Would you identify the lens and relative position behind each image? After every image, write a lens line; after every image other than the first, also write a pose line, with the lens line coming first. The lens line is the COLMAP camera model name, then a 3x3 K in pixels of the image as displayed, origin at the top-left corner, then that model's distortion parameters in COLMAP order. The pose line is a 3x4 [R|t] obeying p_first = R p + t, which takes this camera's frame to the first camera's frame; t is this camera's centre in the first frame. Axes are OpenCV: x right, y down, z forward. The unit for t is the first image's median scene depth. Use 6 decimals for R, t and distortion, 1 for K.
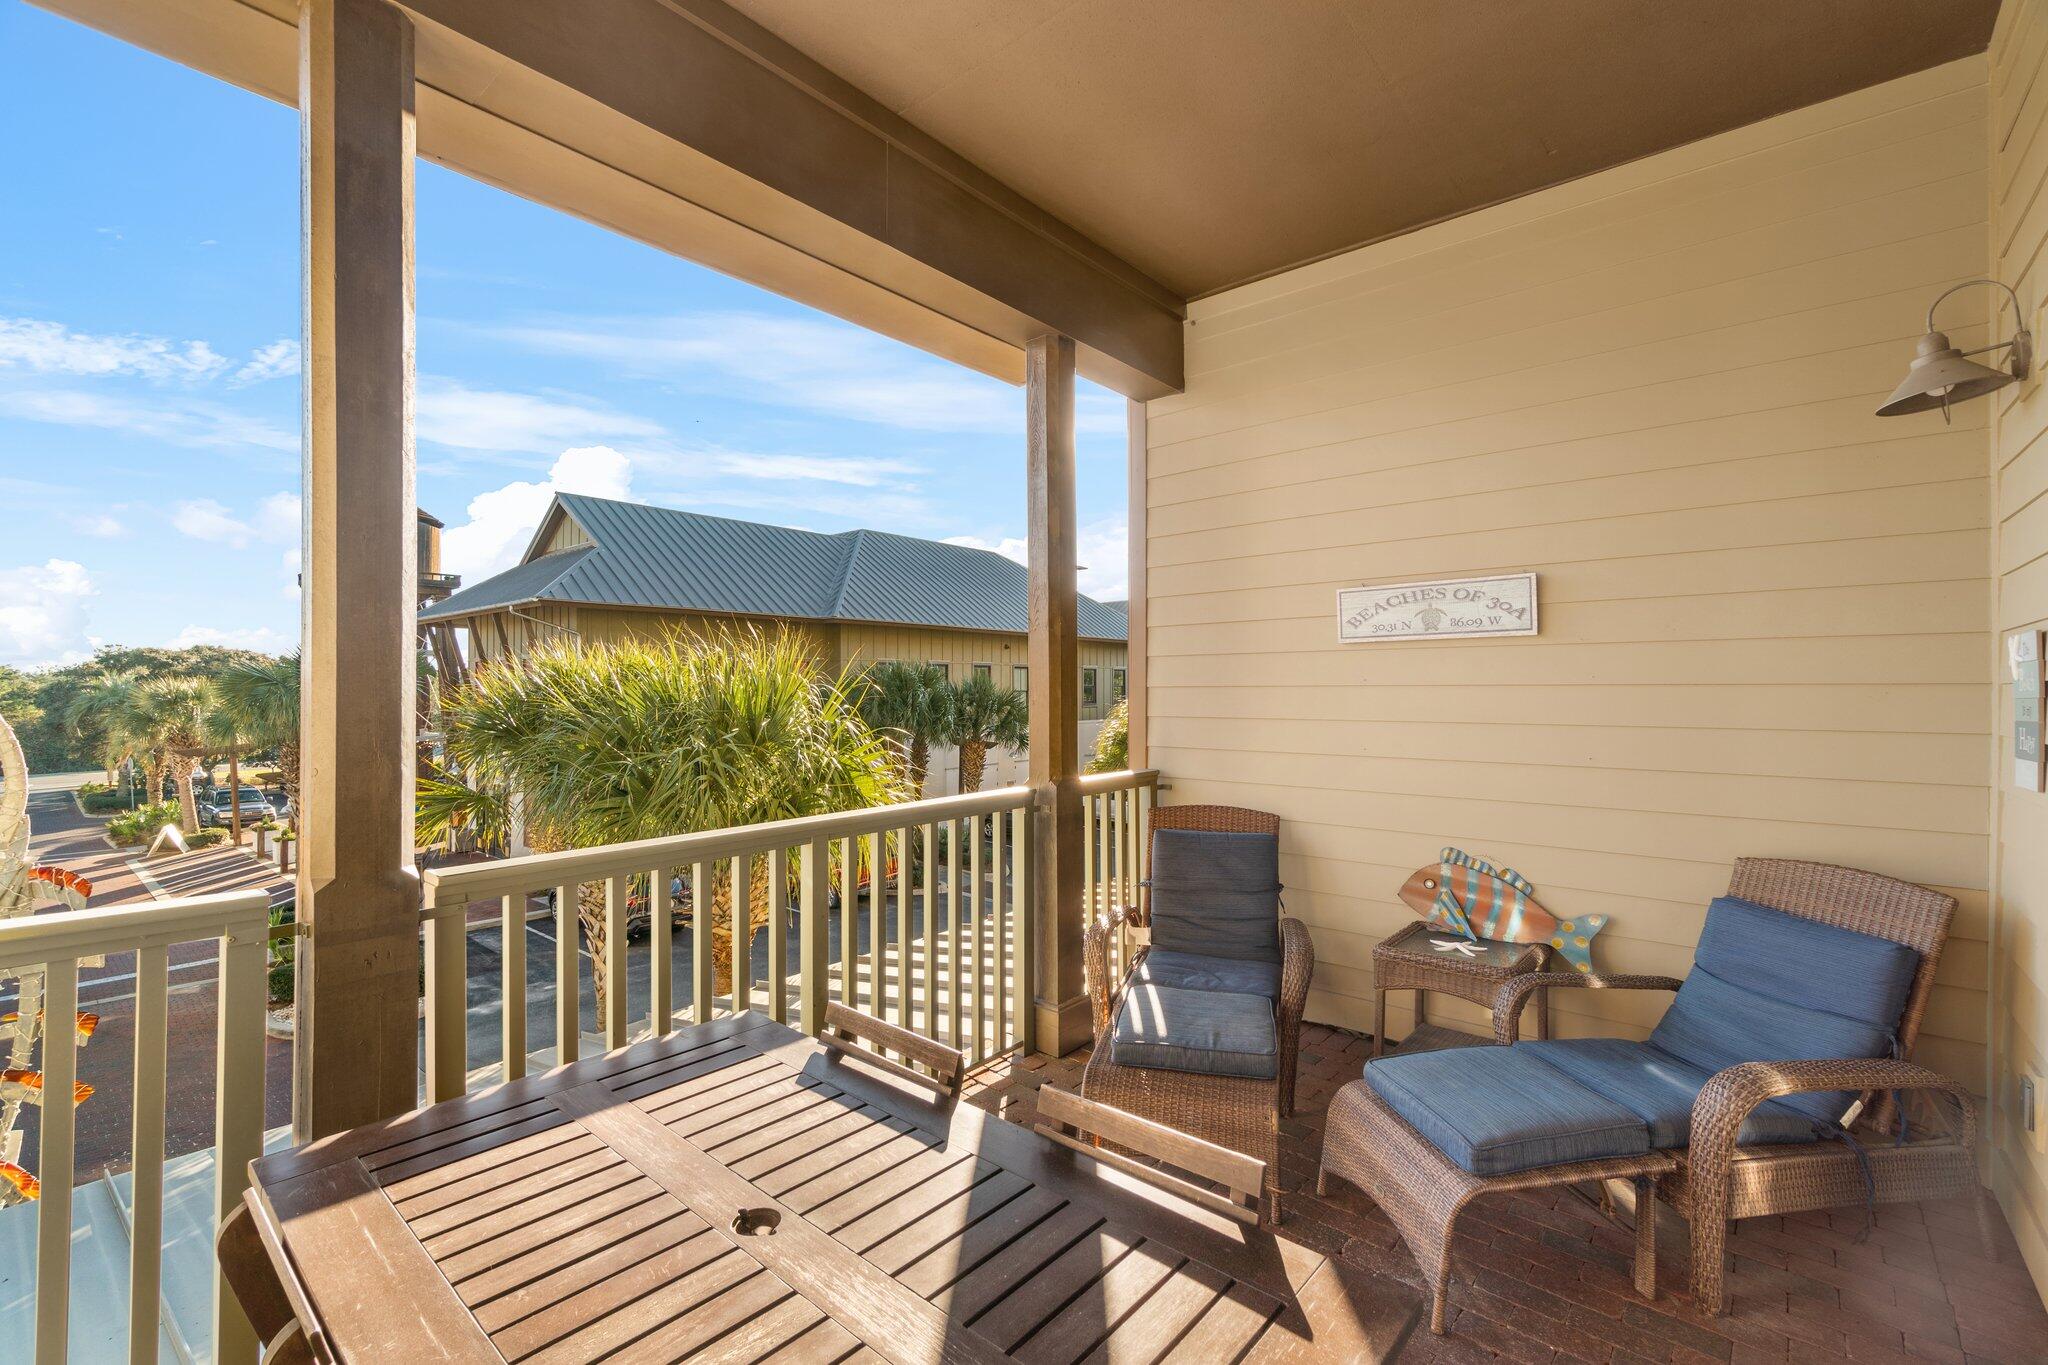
lens RADIAL K [[888.8, 0, 1024.0], [0, 888.8, 683.2], [0, 0, 1]] dist [-0.000316, 0.000922]
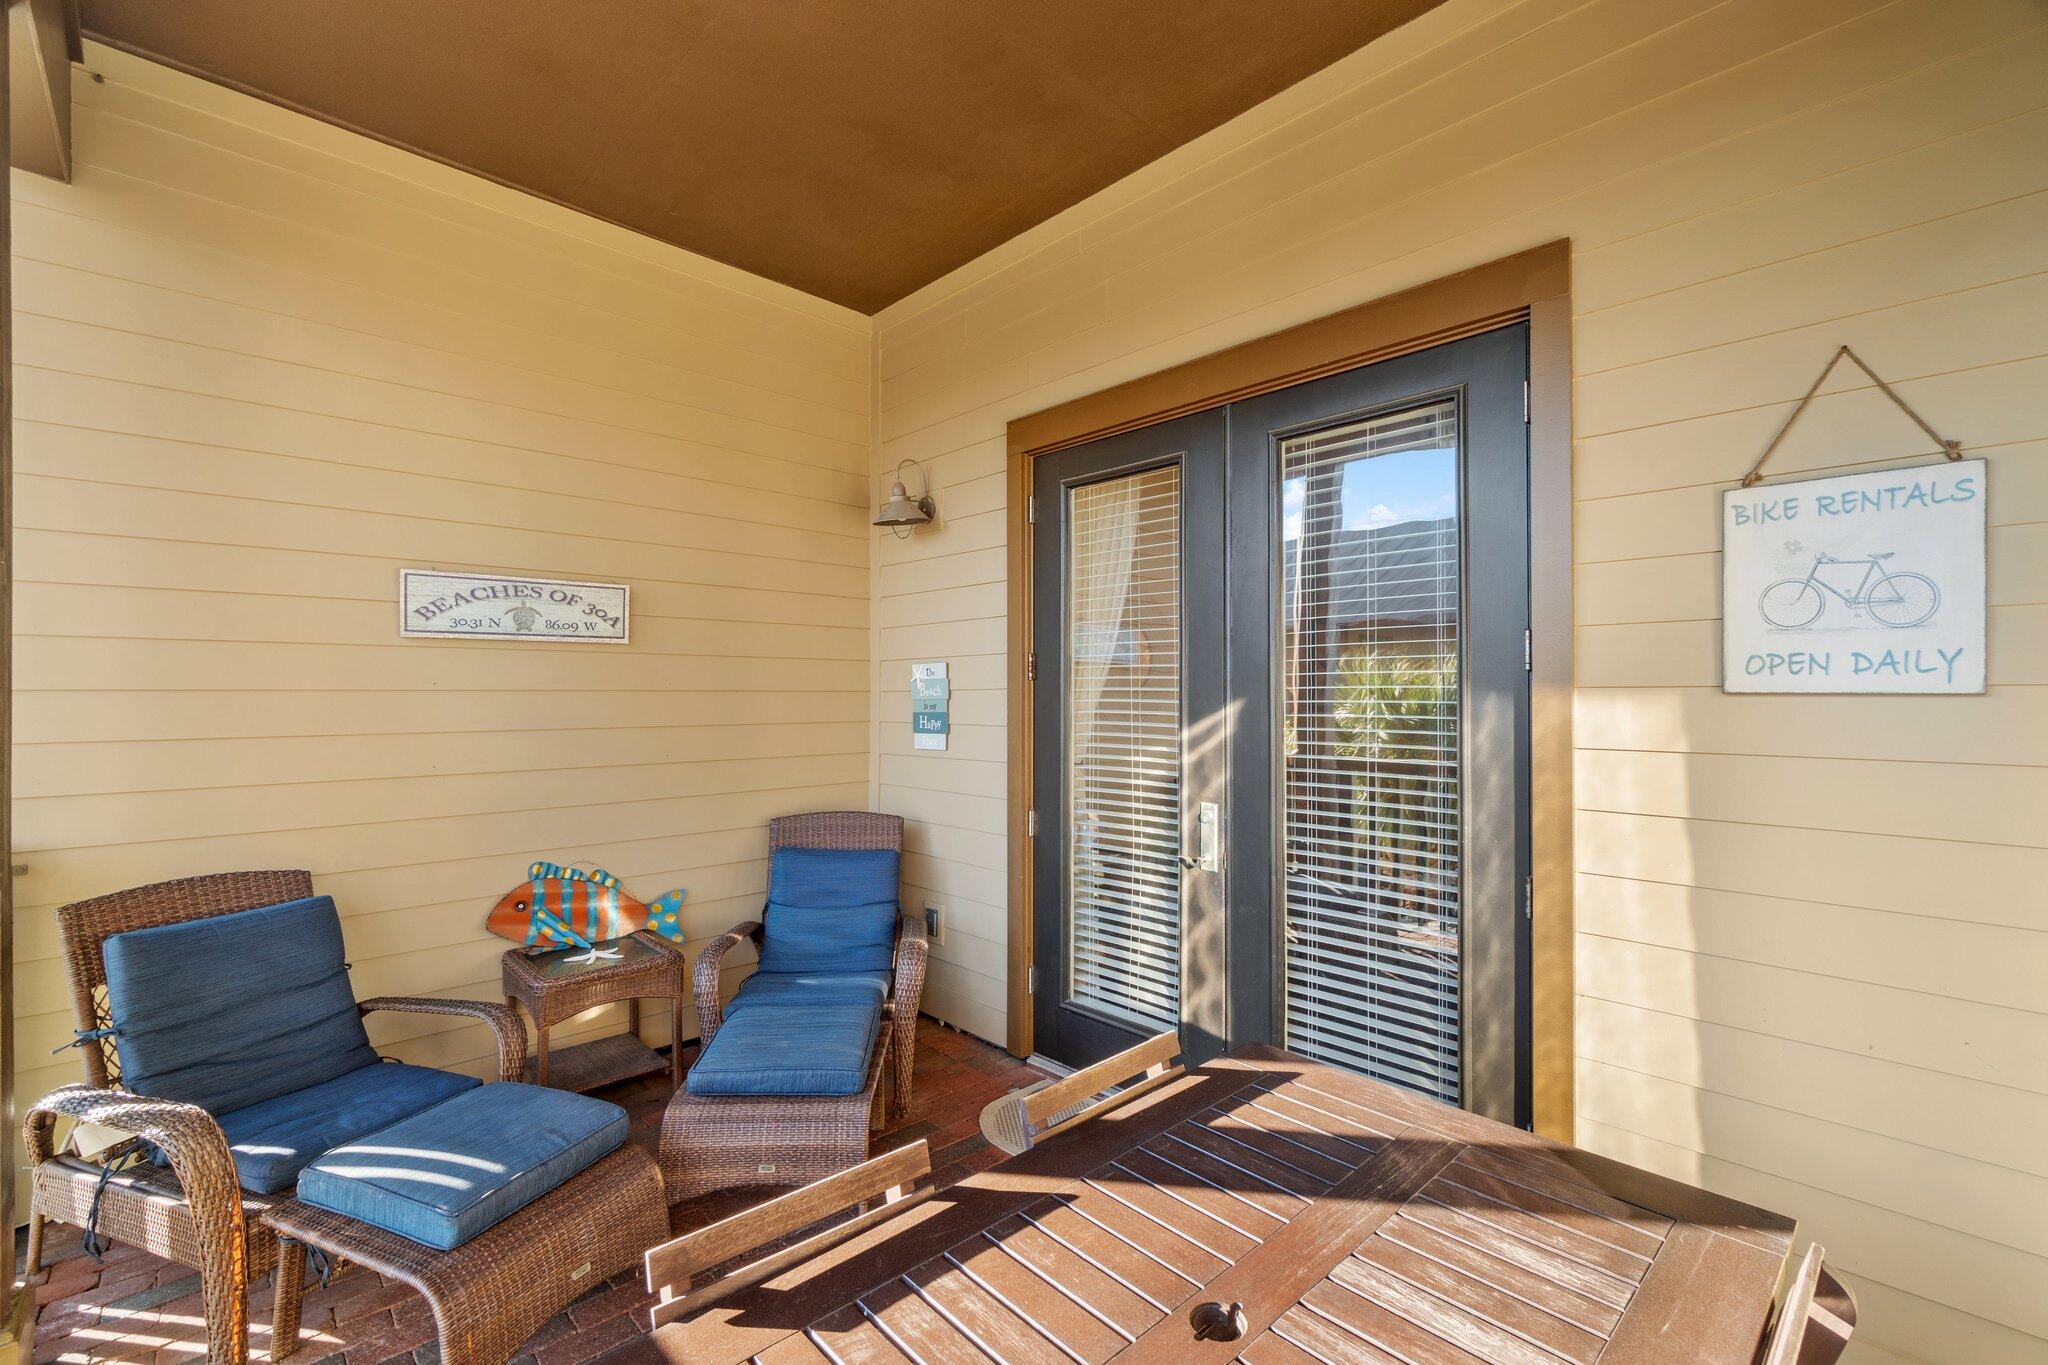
lens RADIAL K [[888.8, 0, 1027.8], [0, 888.8, 685.7], [0, 0, 1]] dist [-0.000316, 0.000922]
pose [[0.097101, 0.013125, 0.995188, -0.423918], [-0.005201, 0.999906, -0.012680, 0.006930], [-0.995261, -0.003945, 0.097160, 0.404026]]
